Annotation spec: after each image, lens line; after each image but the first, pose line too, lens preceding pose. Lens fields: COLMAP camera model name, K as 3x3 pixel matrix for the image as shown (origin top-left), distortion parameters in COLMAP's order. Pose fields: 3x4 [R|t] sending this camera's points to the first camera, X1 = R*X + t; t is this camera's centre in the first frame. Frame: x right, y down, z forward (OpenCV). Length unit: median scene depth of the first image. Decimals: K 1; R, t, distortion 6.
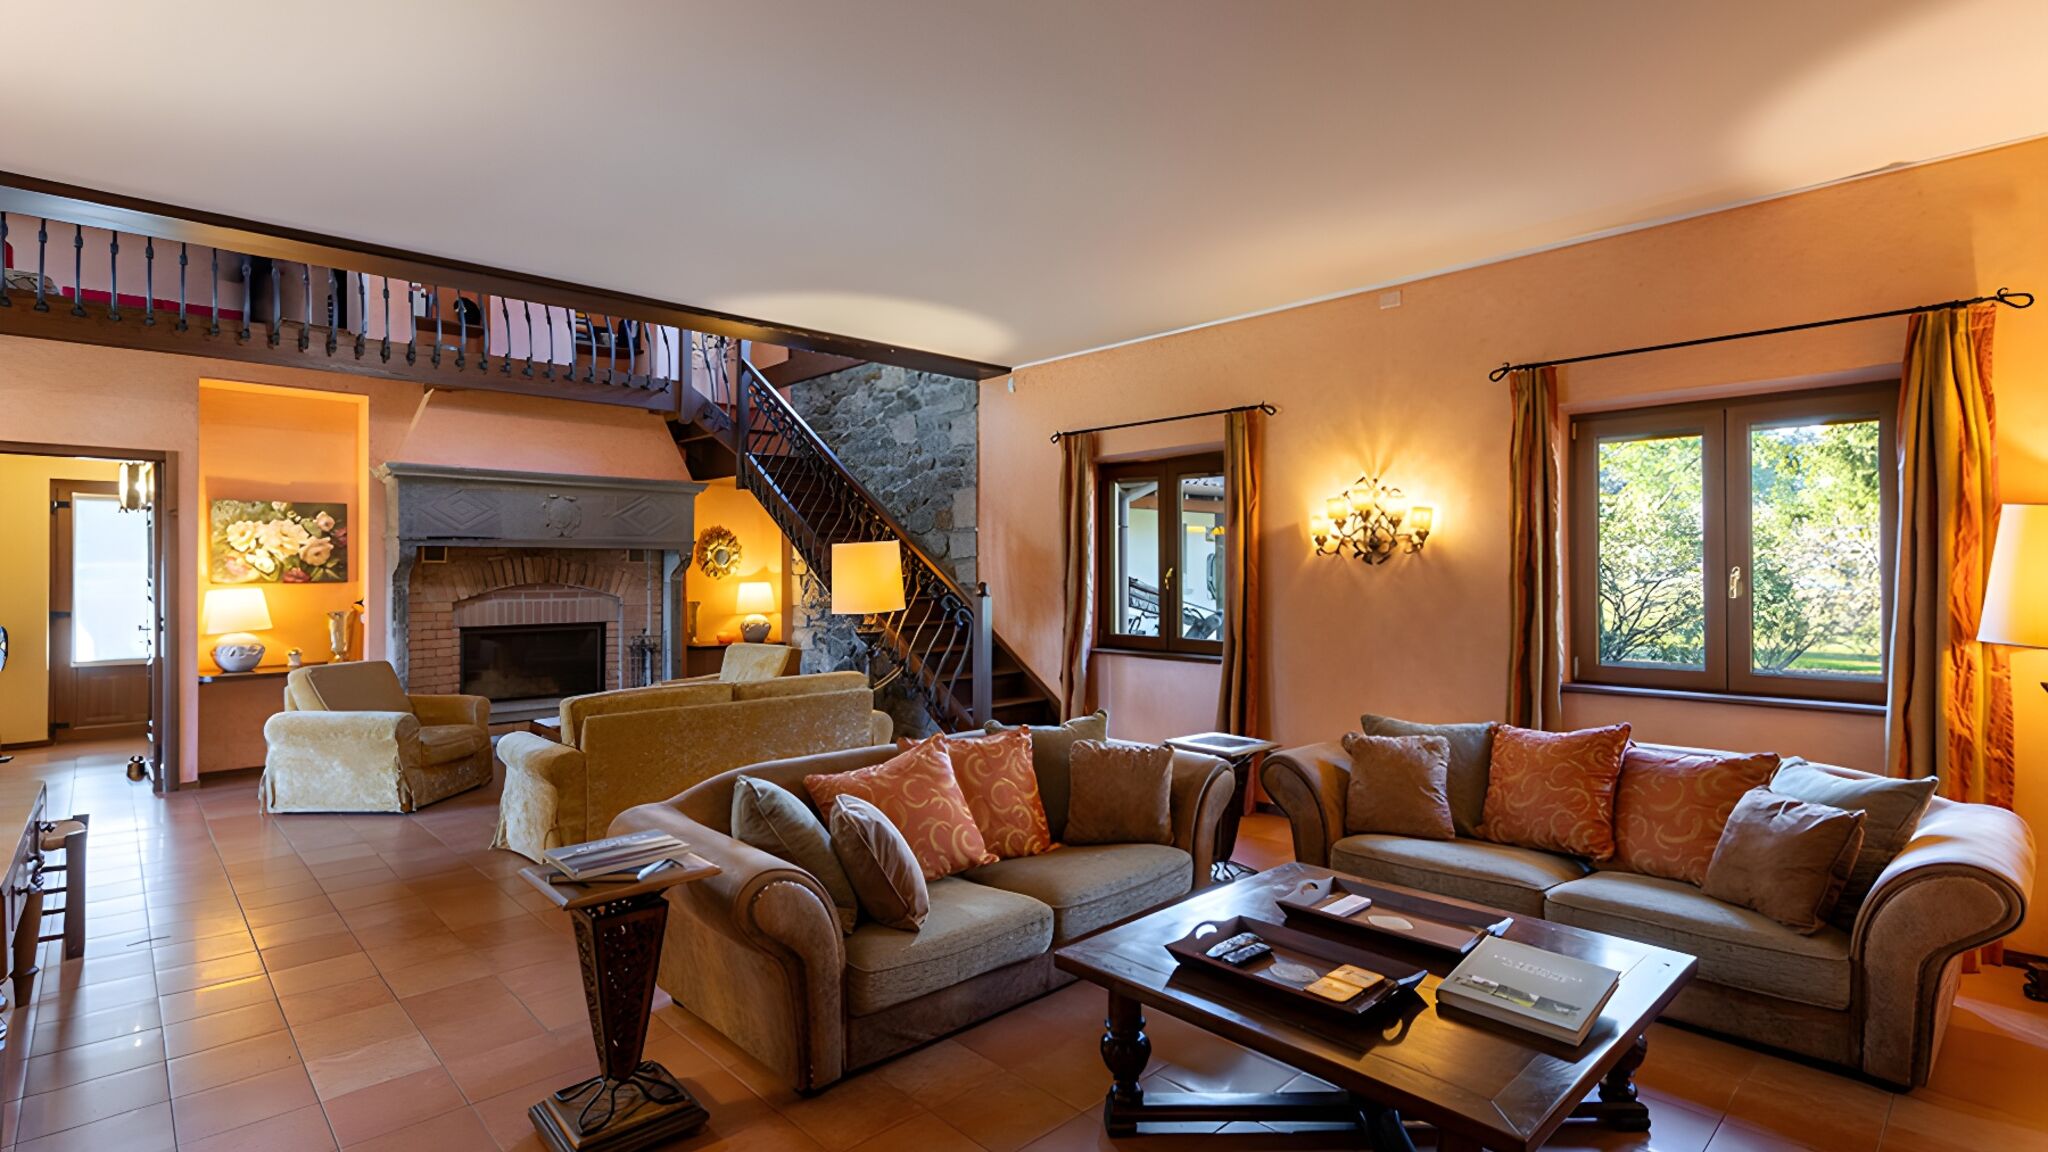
lens RADIAL K [[1002.9, 0, 1000.1], [0, 1002.9, 550.5], [0, 0, 1]] dist [0.018592, 0.000542]
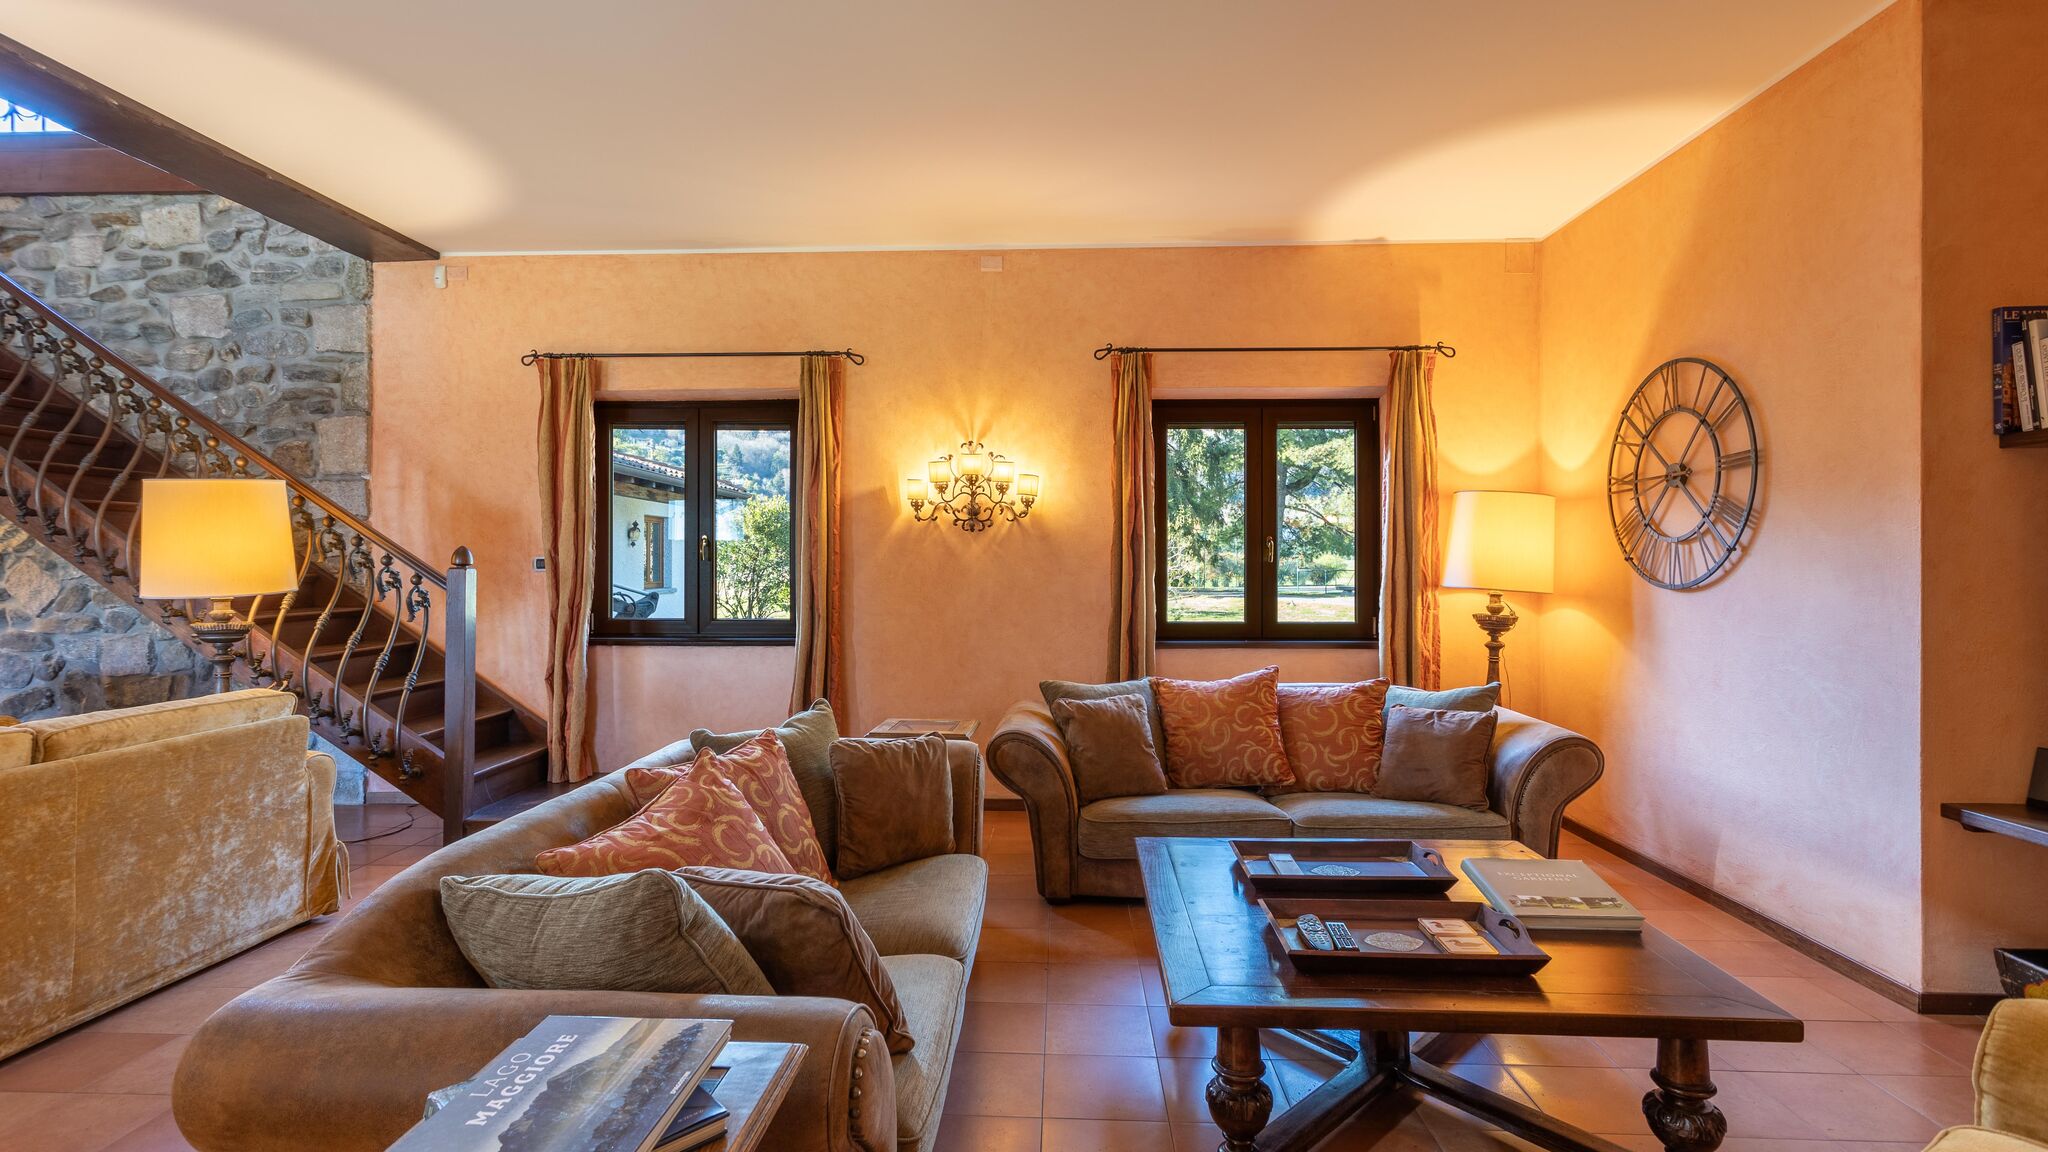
lens RADIAL K [[995.9, 0, 984.5], [0, 995.9, 562.1], [0, 0, 1]] dist [-0.001232, 0.007620]
pose [[0.704956, 0.010626, 0.709171, -0.220266], [-0.018991, 0.999812, 0.003897, 0.028266], [-0.708996, -0.016215, 0.705026, 0.226849]]
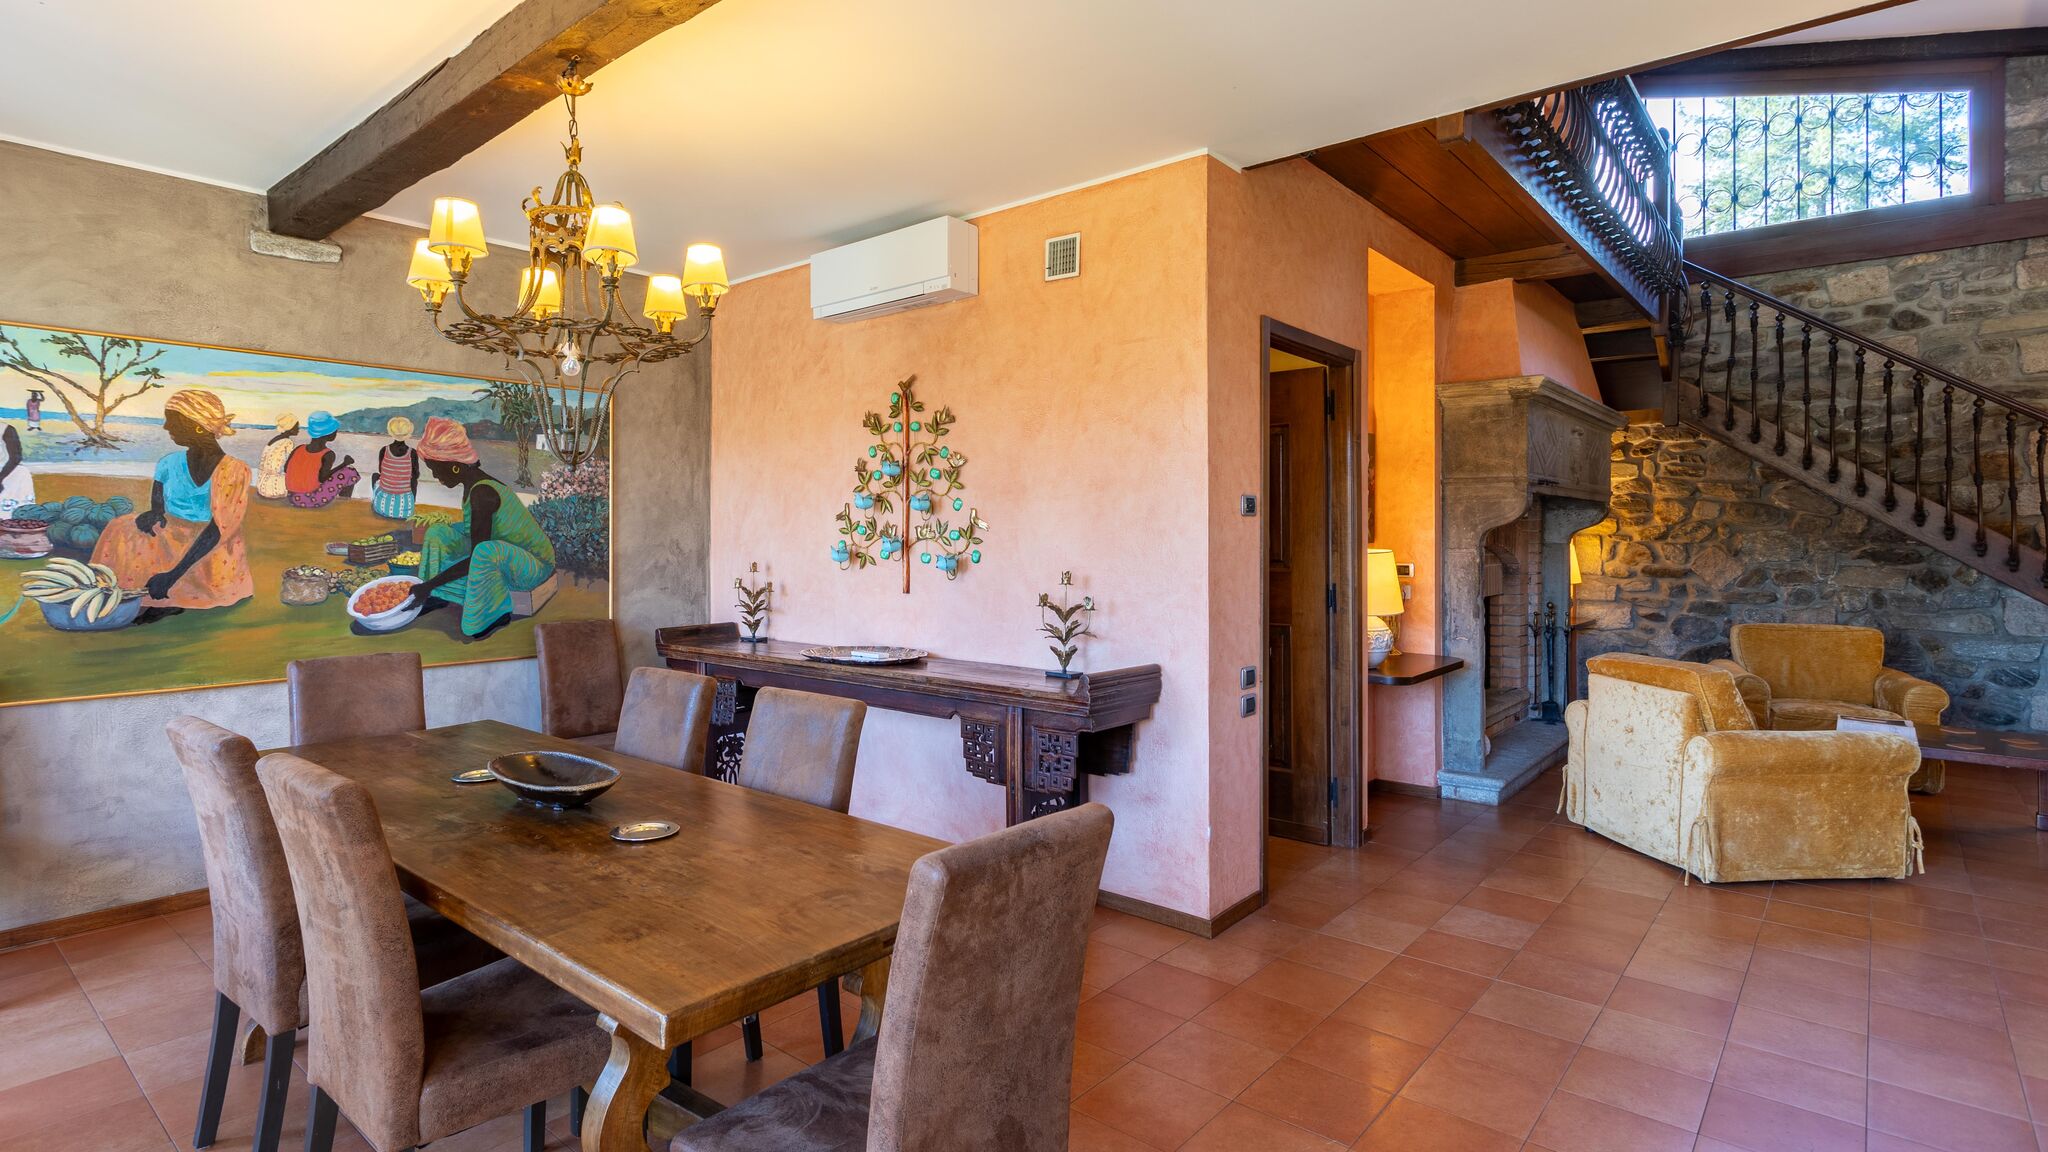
lens RADIAL K [[1012.9, 0, 977.0], [0, 1012.9, 529.6], [0, 0, 1]] dist [0.000247, 0.001407]
pose [[0.992883, 0.004585, 0.119004, -1.041591], [-0.006443, 0.999863, 0.015235, 0.013415], [-0.118918, -0.015893, 0.992777, 0.326347]]
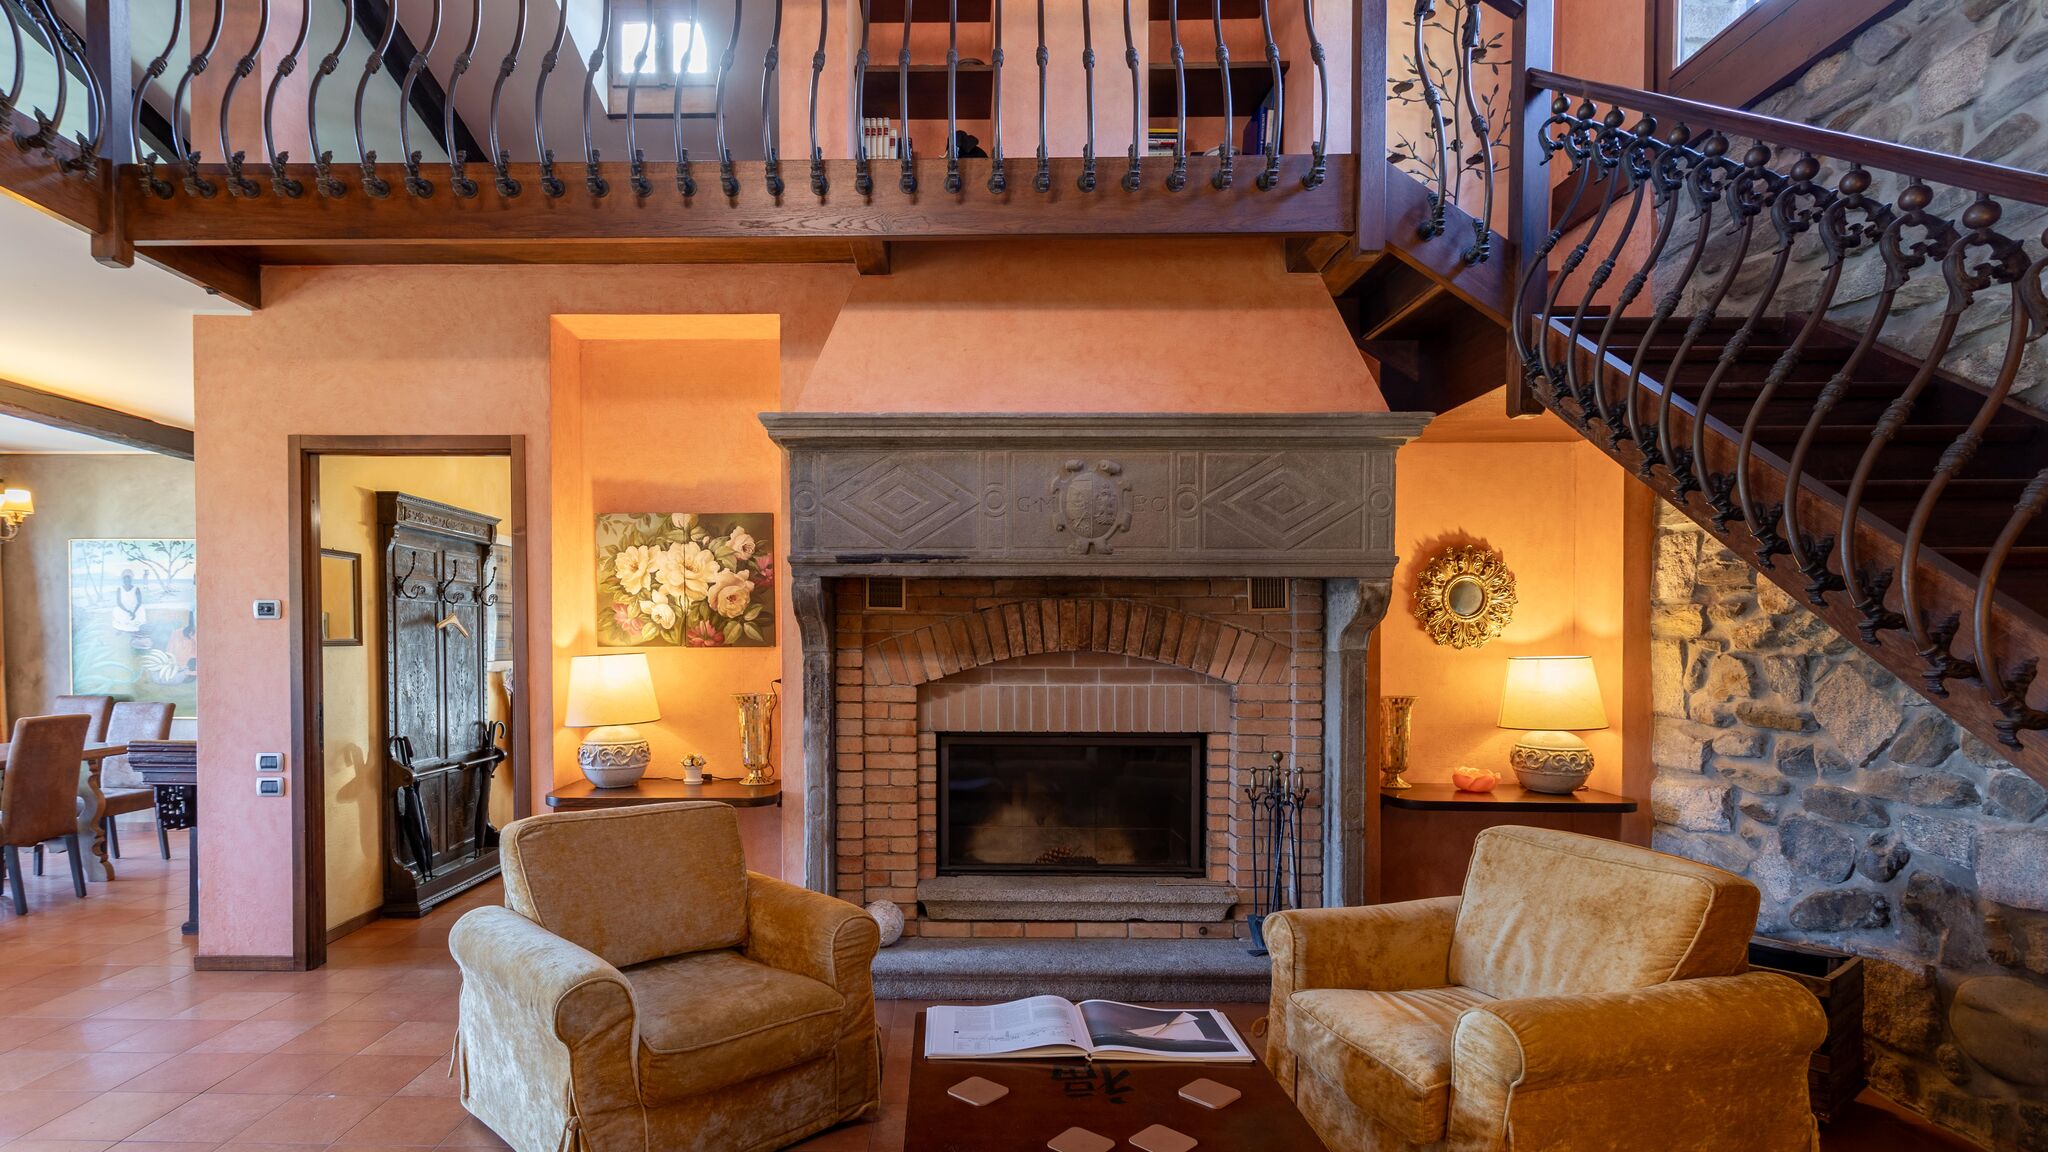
lens RADIAL K [[992.3, 0, 938.7], [0, 992.3, 656.5], [0, 0, 1]] dist [0.002748, -0.000886]
pose [[0.733882, 0.013980, -0.679133, -0.190636], [0.009200, 0.999492, 0.030516, 0.021245], [0.679215, -0.028643, 0.733380, 0.661235]]
